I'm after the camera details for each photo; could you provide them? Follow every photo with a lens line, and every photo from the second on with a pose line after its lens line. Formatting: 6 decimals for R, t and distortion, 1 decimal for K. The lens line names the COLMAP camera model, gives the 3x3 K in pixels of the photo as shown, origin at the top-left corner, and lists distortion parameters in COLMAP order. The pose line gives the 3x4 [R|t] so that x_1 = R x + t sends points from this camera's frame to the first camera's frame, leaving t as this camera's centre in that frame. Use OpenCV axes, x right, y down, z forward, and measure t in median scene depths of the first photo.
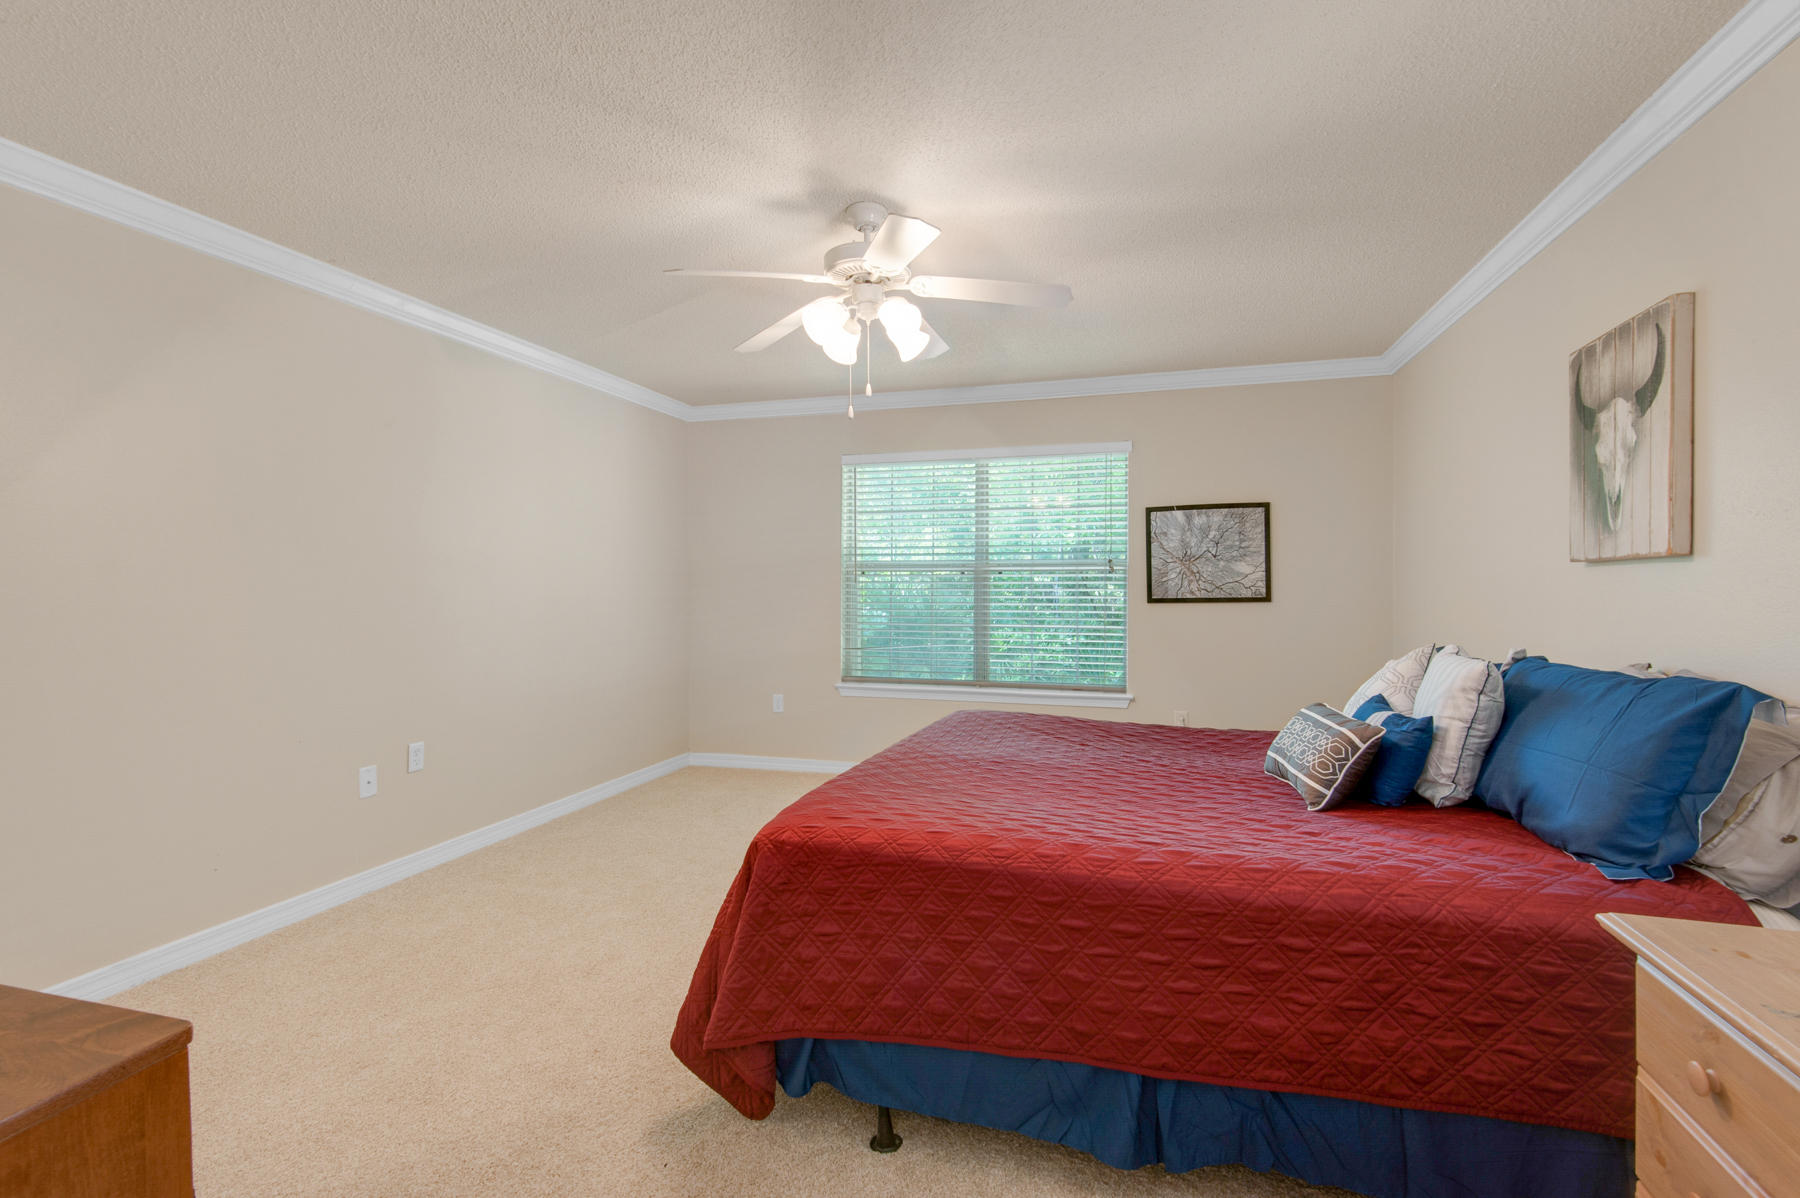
lens RADIAL K [[822.5, 0, 901.5], [0, 822.5, 598.5], [0, 0, 1]] dist [0.004918, 0.000051]
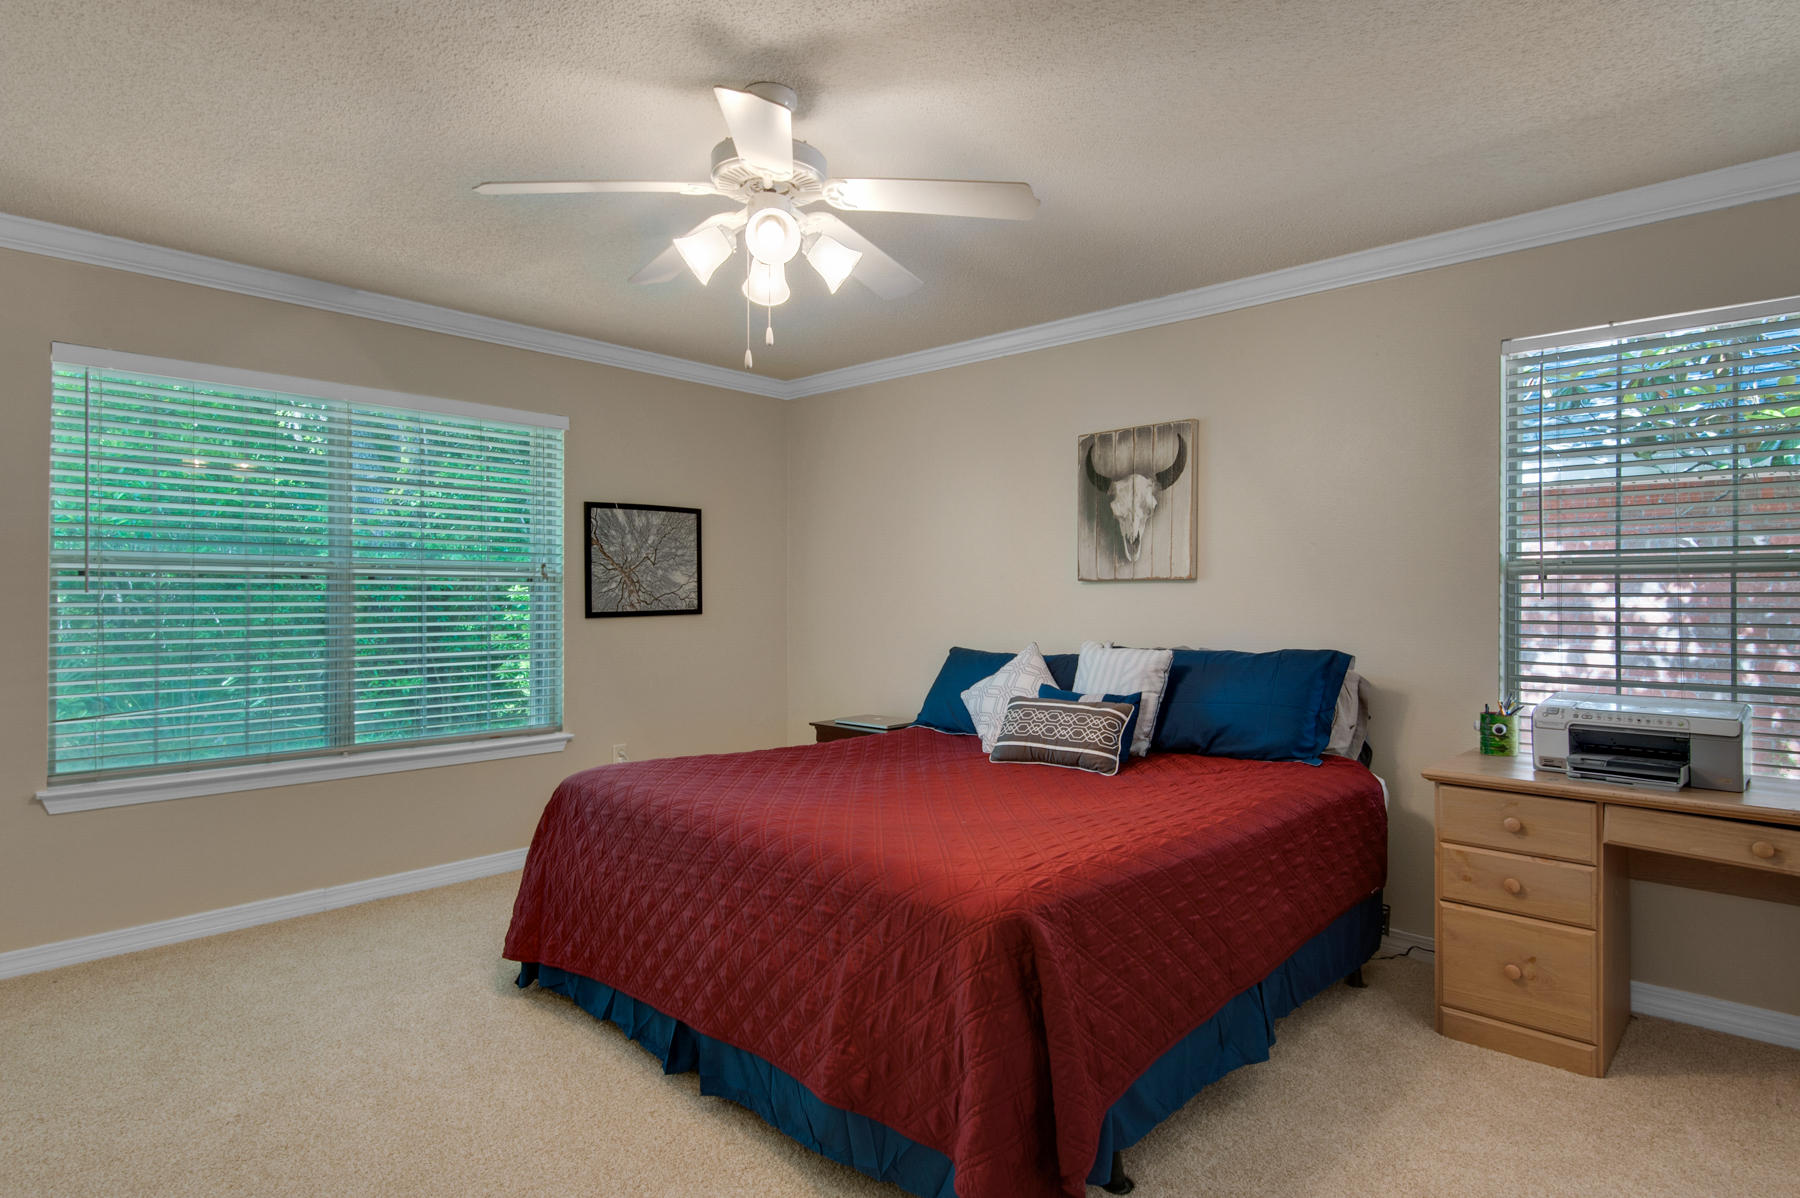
lens RADIAL K [[1000.9, 0, 904.2], [0, 1000.9, 594.5], [0, 0, 1]] dist [0.020799, 0.000029]
pose [[0.417367, 0.003745, 0.908730, -0.532878], [0.013255, 0.999860, -0.010208, -0.004139], [-0.908642, 0.016306, 0.417259, 0.332965]]
